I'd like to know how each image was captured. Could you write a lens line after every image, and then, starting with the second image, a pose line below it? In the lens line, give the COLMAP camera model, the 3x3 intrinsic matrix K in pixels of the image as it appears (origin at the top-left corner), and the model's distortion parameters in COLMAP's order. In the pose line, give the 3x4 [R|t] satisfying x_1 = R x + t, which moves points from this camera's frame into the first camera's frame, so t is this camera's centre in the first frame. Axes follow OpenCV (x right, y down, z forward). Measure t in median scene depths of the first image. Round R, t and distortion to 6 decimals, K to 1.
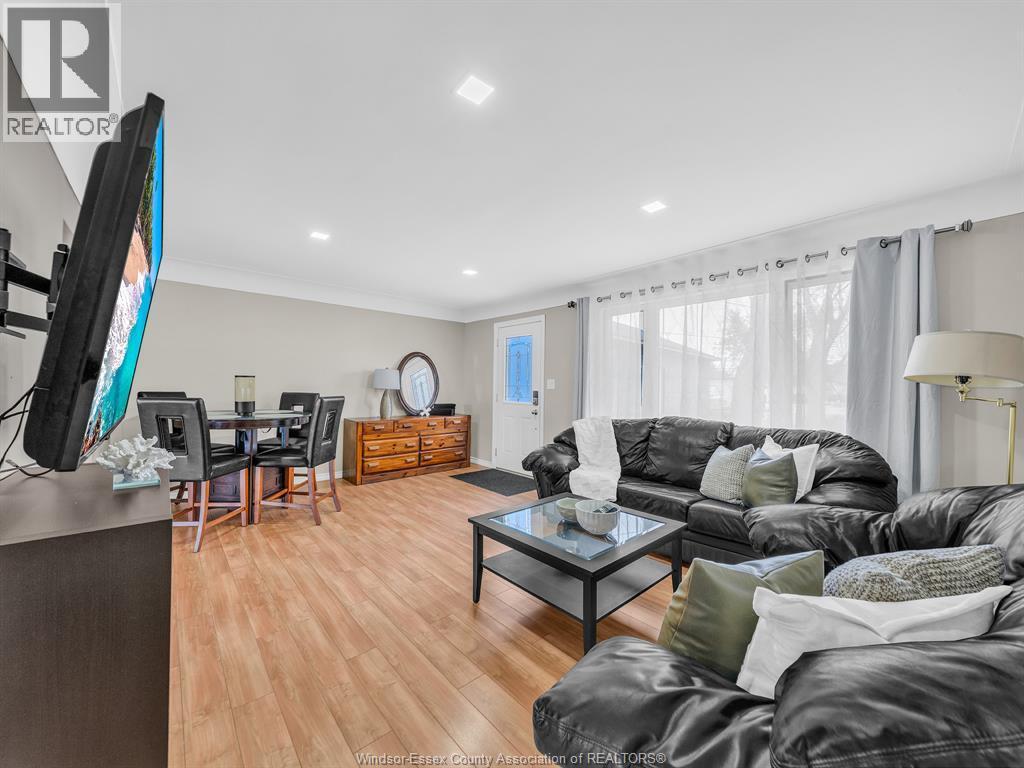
lens RADIAL K [[391.0, 0, 512.0], [0, 391.0, 384.0], [0, 0, 1]] dist [0.000090, -0.000016]
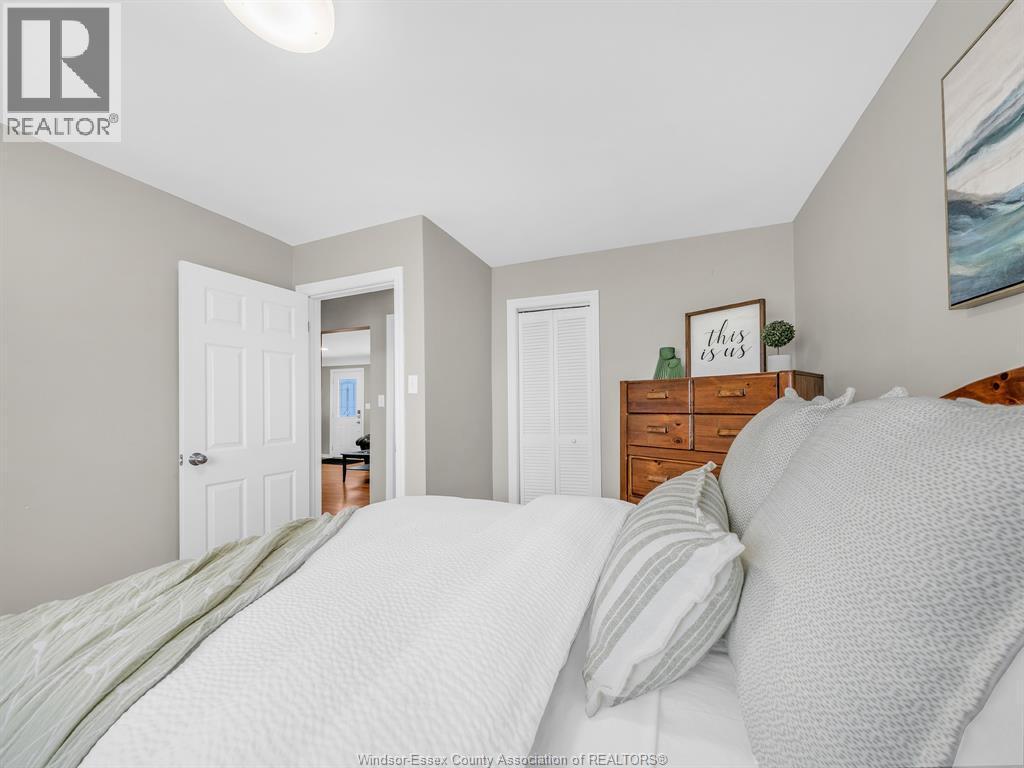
lens RADIAL K [[401.3, 0, 507.7], [0, 401.3, 397.2], [0, 0, 1]] dist [0.000125, -0.000003]
pose [[0.903093, -0.015005, 0.429183, -0.113375], [0.019003, 0.999807, -0.005032, -0.018834], [-0.429024, 0.012700, 0.903204, -0.967082]]
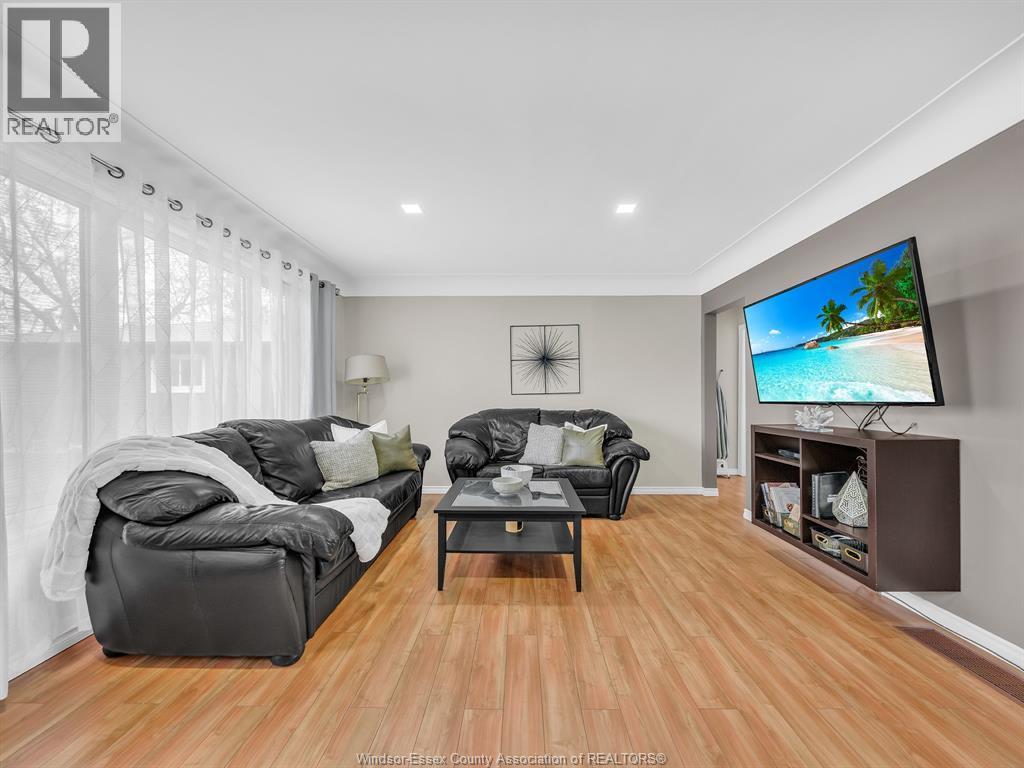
lens RADIAL K [[391.0, 0, 512.0], [0, 391.0, 384.0], [0, 0, 1]] dist [0.000090, -0.000016]
pose [[-0.728558, 0.008452, 0.684932, -0.287635], [-0.007885, 0.999754, -0.020724, 0.017346], [-0.684939, -0.020500, -0.728312, 0.809196]]
